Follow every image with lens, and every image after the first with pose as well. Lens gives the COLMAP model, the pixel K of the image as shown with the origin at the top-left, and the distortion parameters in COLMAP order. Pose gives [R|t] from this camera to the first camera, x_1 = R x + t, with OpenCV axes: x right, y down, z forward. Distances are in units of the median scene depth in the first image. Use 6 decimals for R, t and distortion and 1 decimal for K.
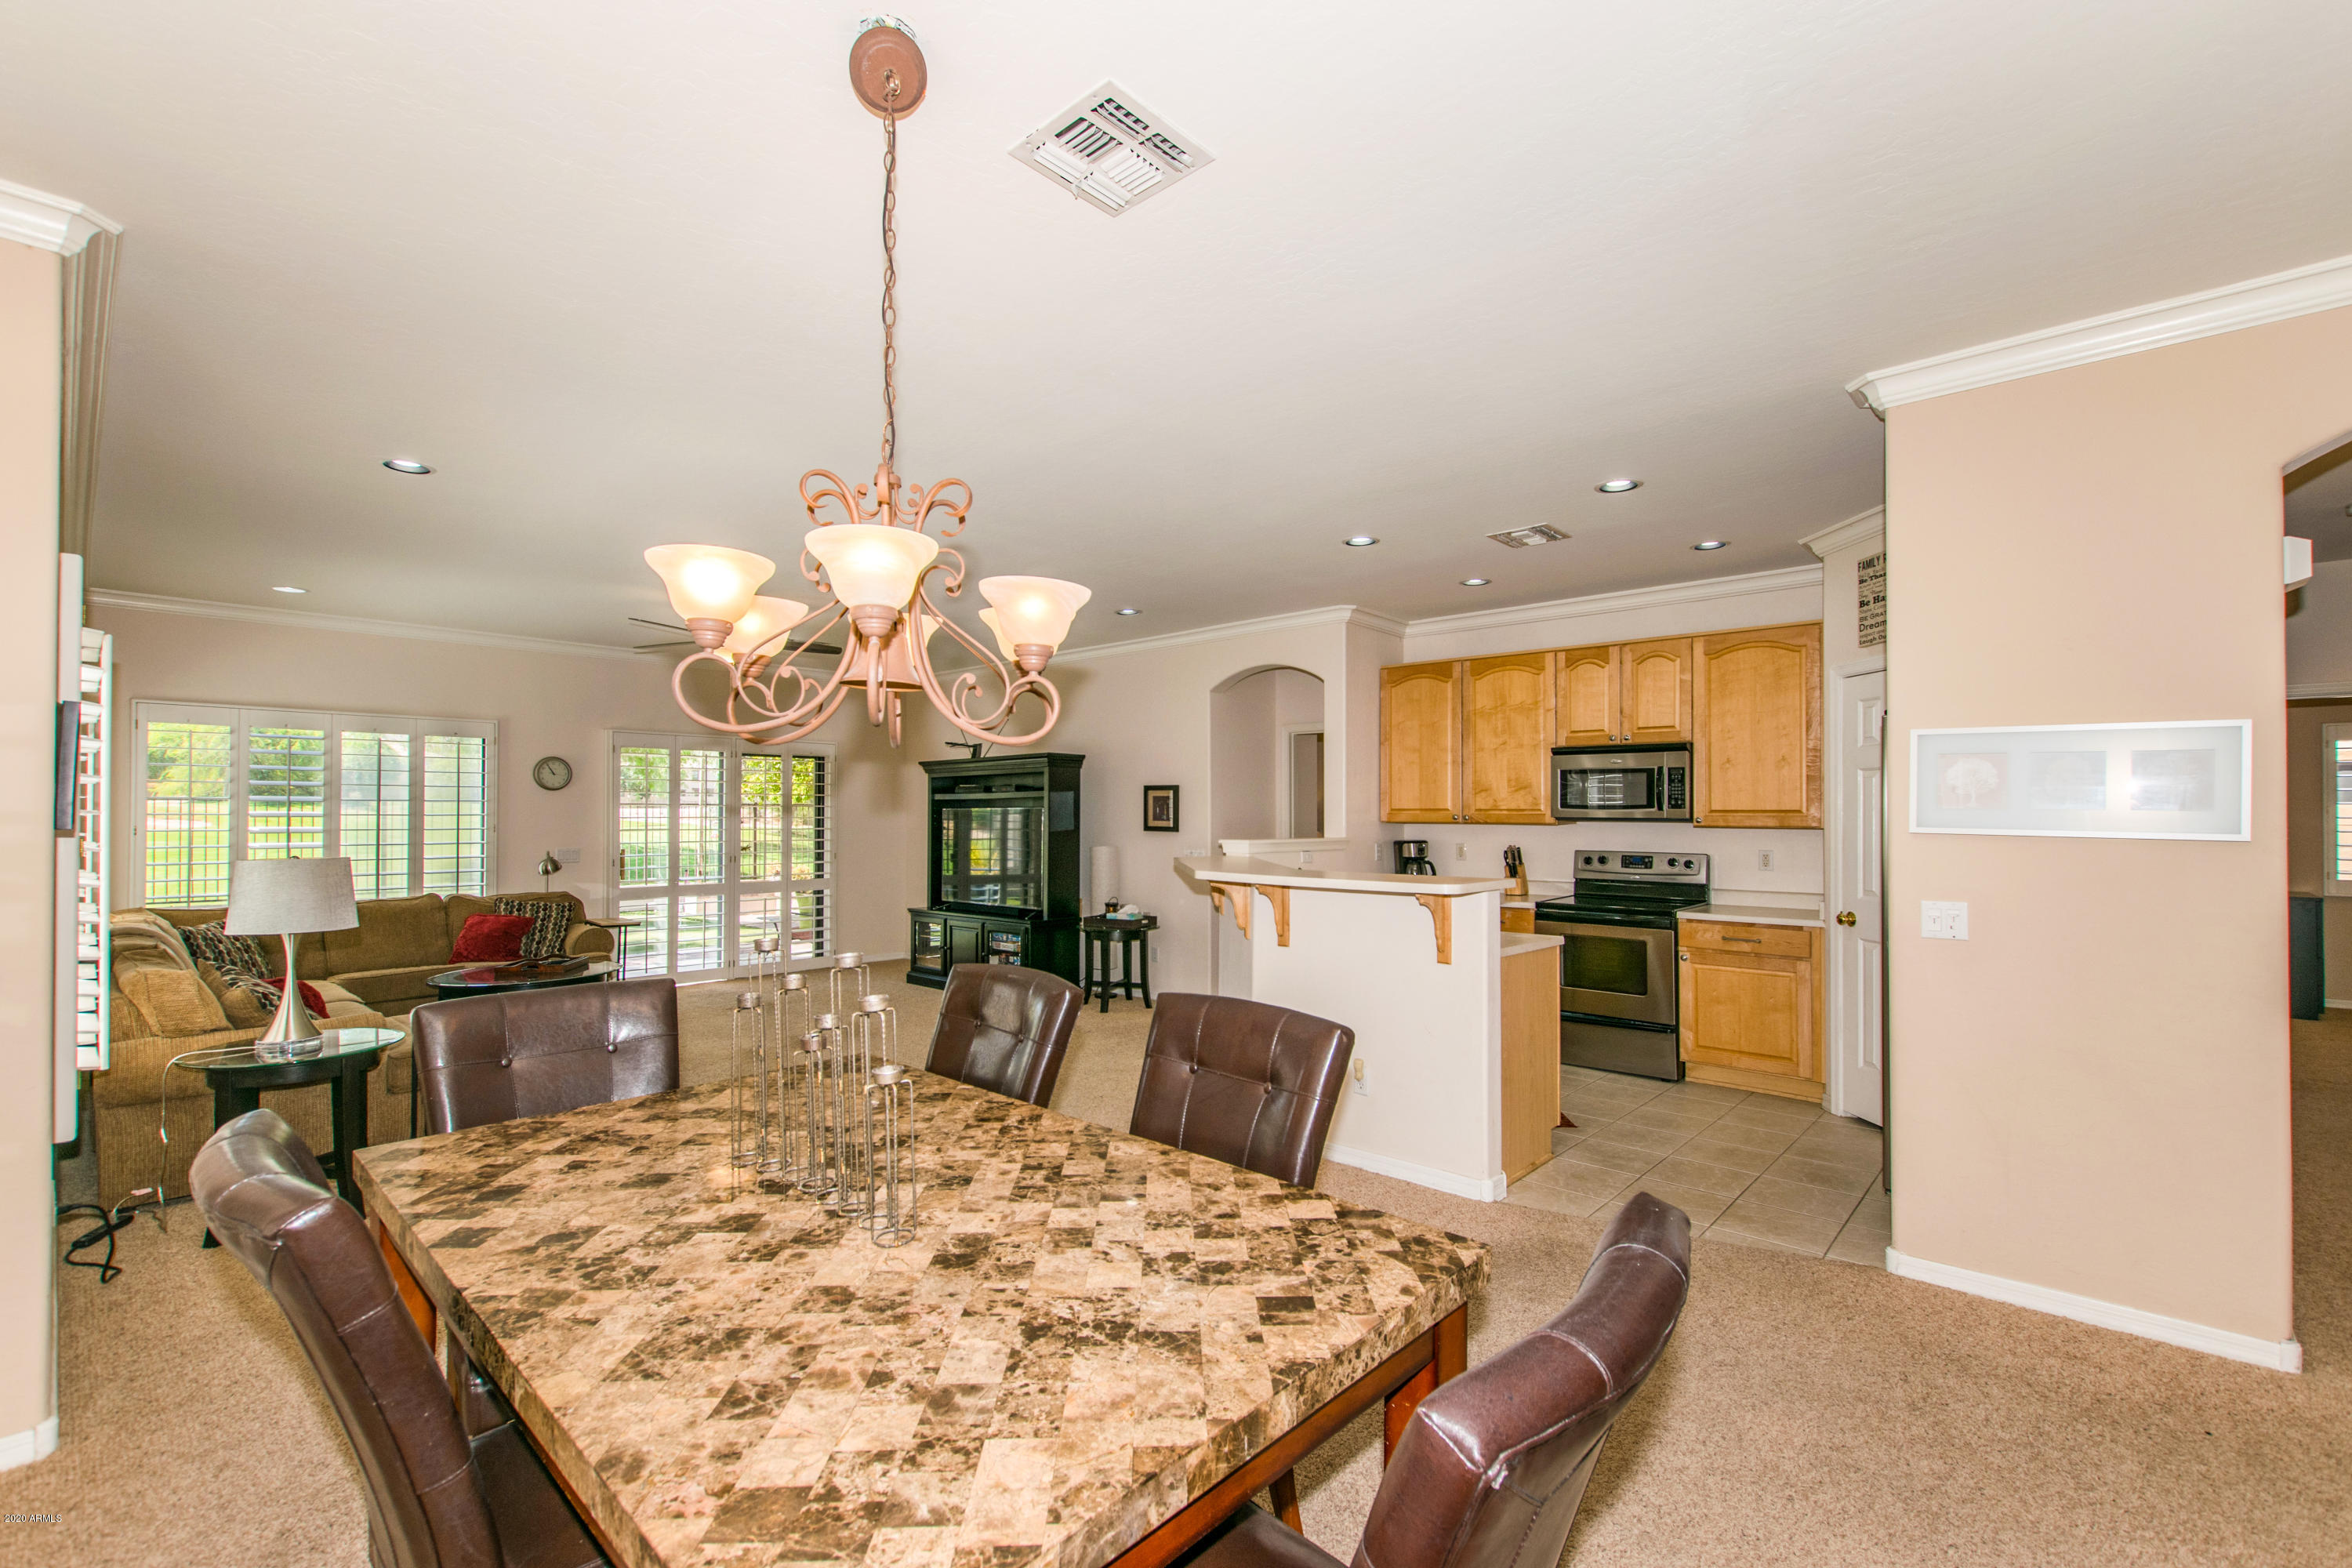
lens RADIAL K [[1032.5, 0, 1203.6], [0, 1032.5, 803.2], [0, 0, 1]] dist [-0.000574, -0.000004]
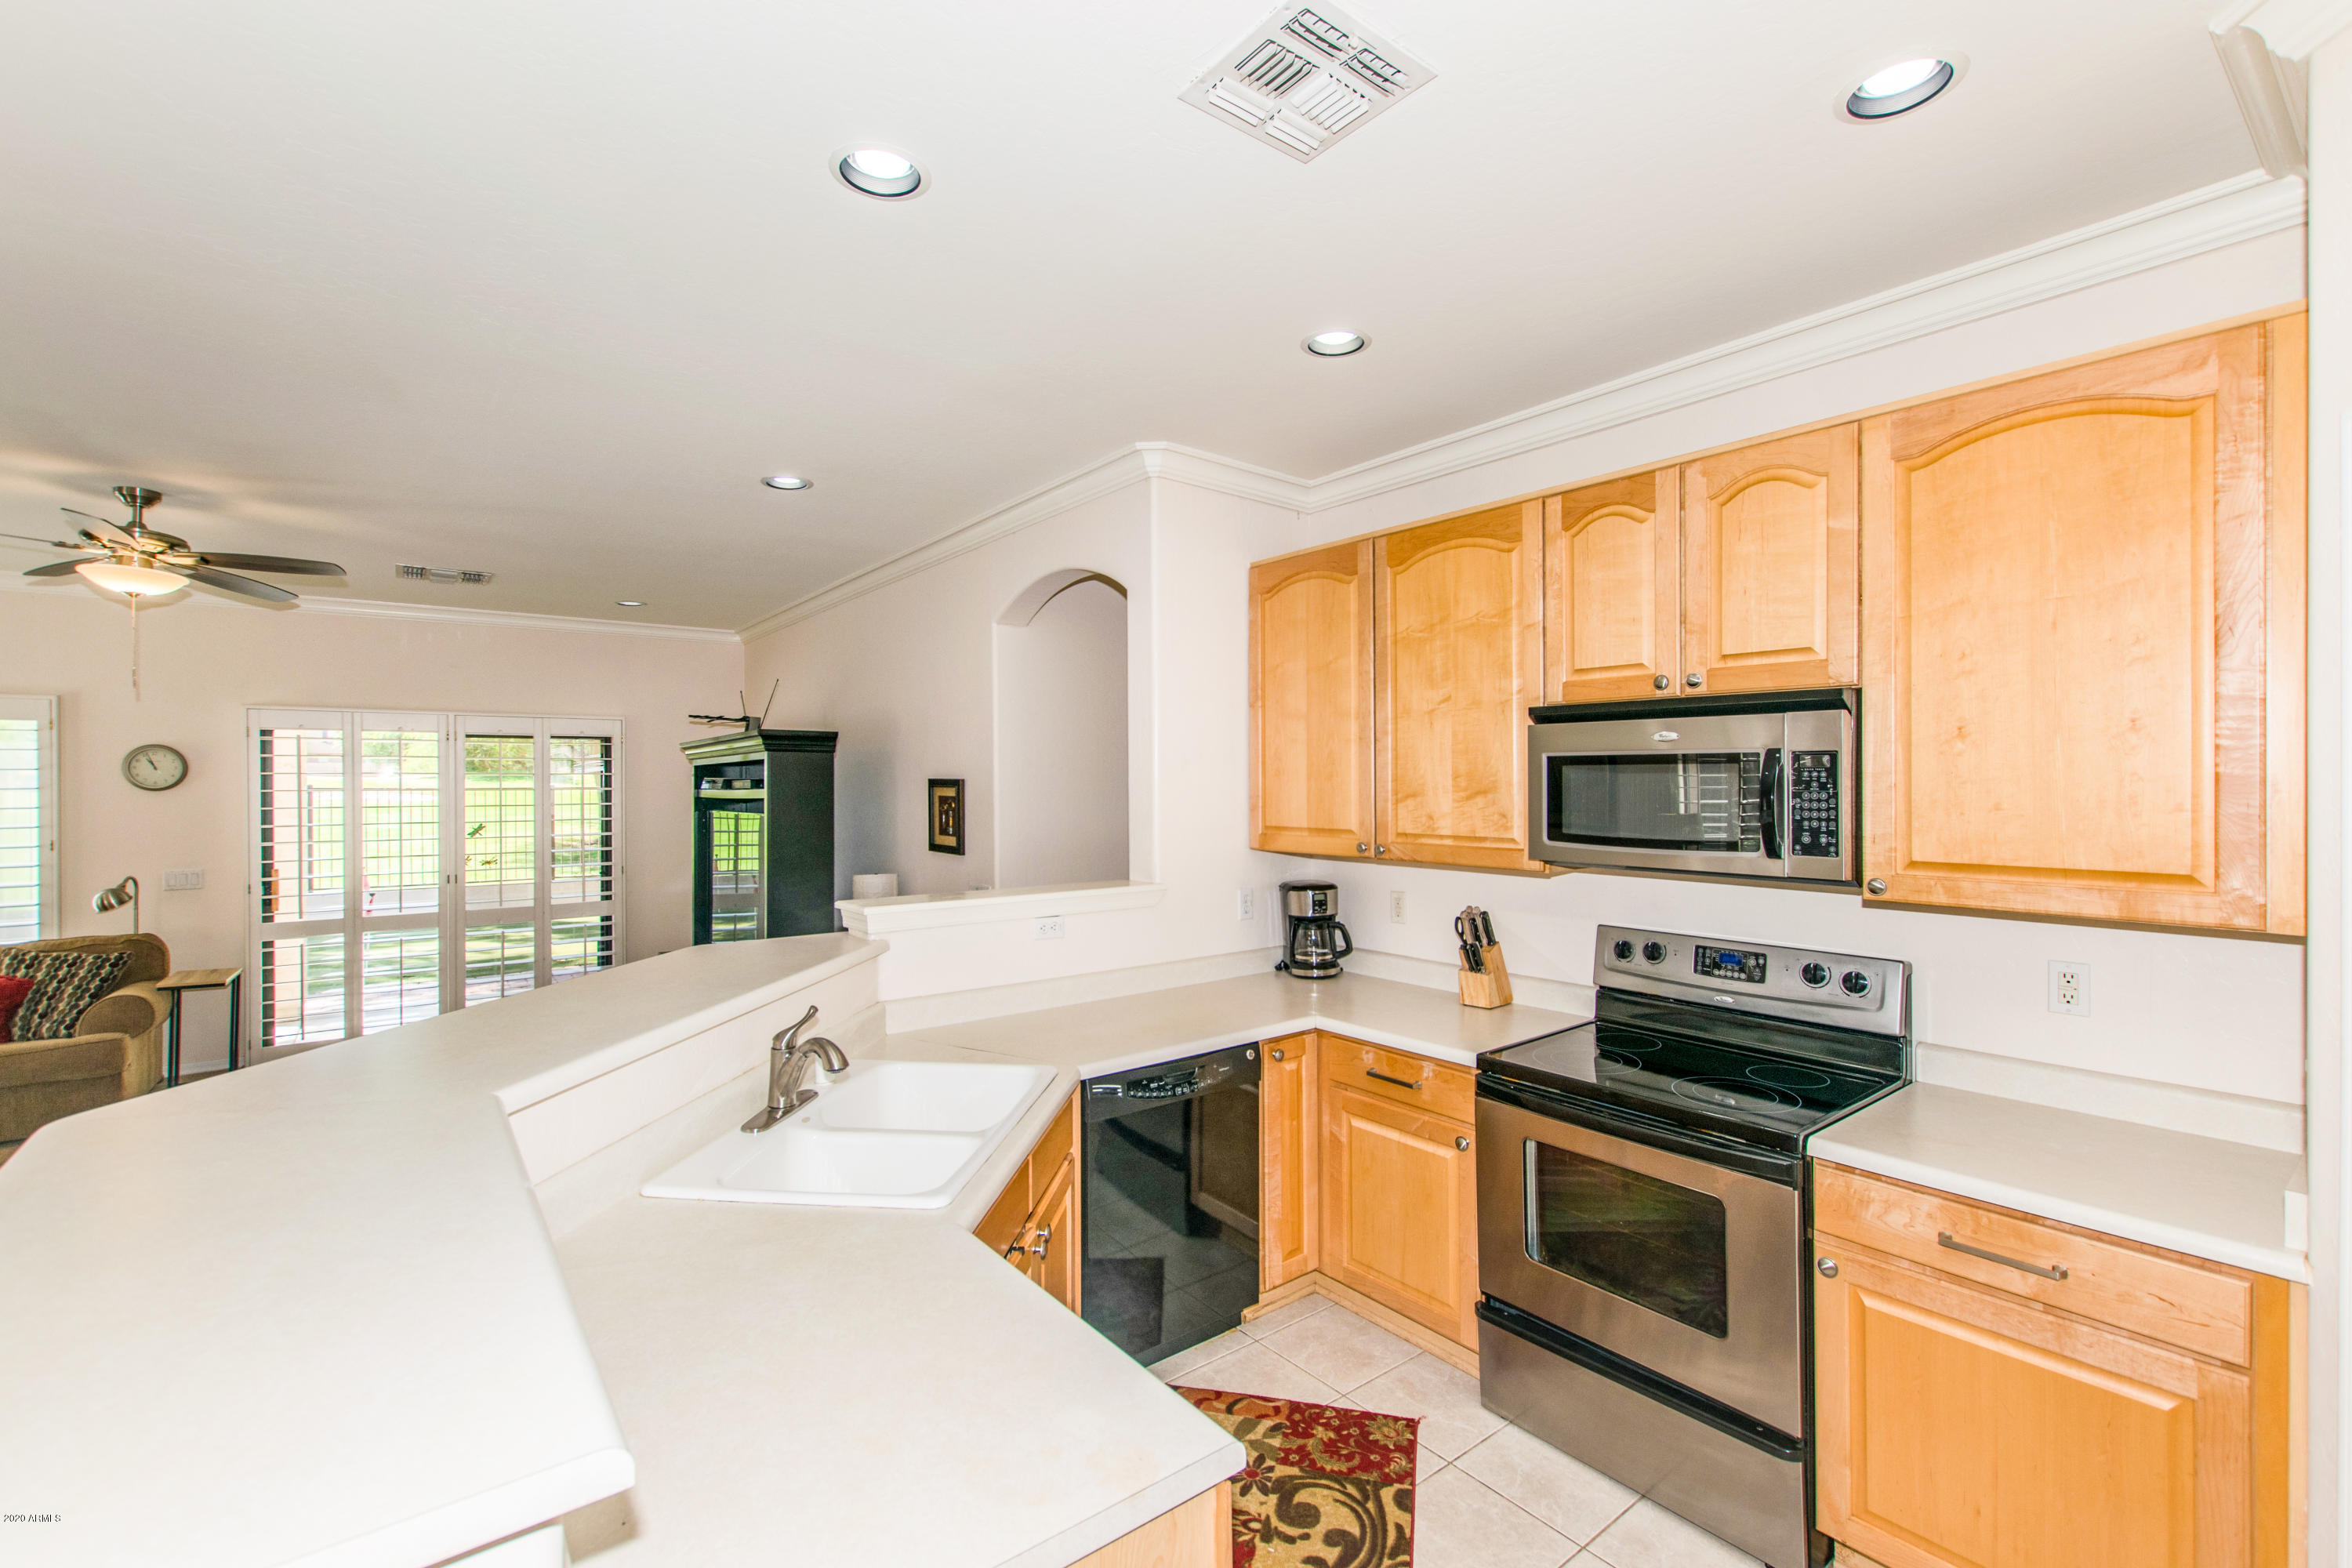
lens RADIAL K [[1052.7, 0, 1173.9], [0, 1052.7, 787.3], [0, 0, 1]] dist [0.022202, -0.000052]
pose [[0.980267, -0.004991, -0.197617, 0.258131], [0.008535, 0.999818, 0.017090, -0.026018], [0.197496, -0.018440, 0.980130, 0.477141]]
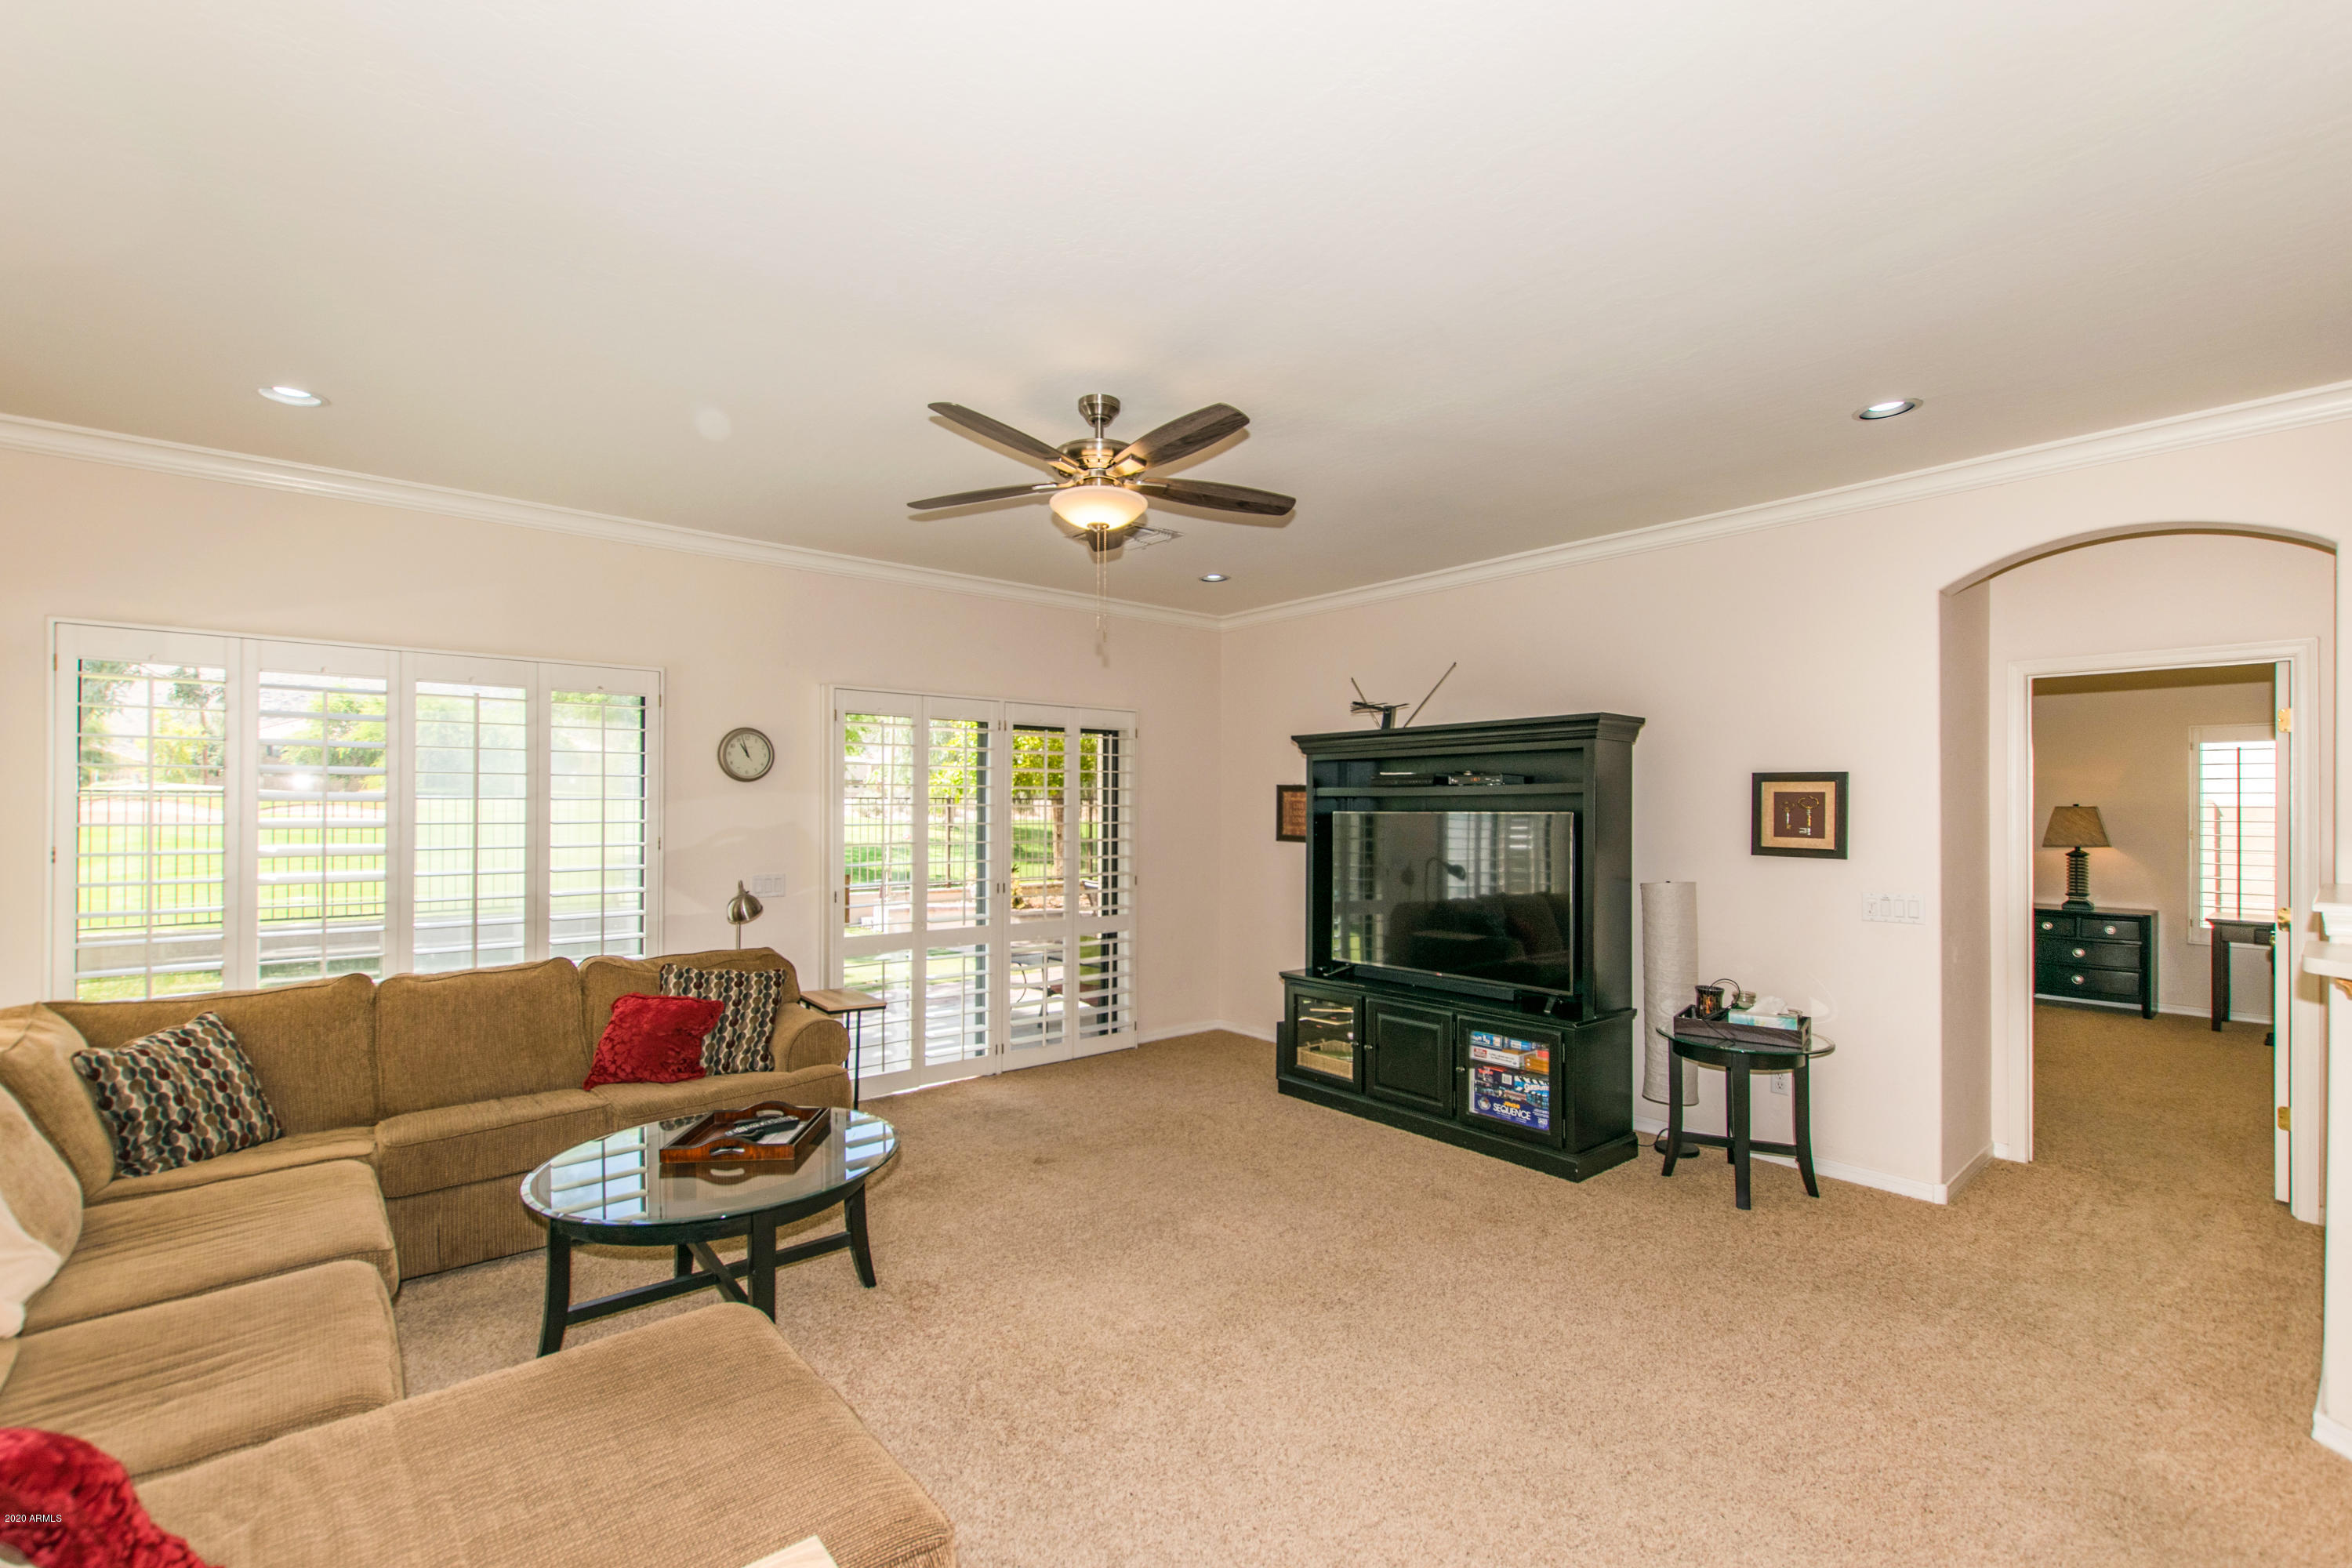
lens RADIAL K [[1057.2, 0, 1186.1], [0, 1057.2, 798.3], [0, 0, 1]] dist [0.021549, 0.000068]
pose [[0.992711, 0.002473, -0.120494, -0.345564], [-0.001926, 0.999987, 0.004654, -0.006766], [0.120504, -0.004388, 0.992703, 0.475077]]
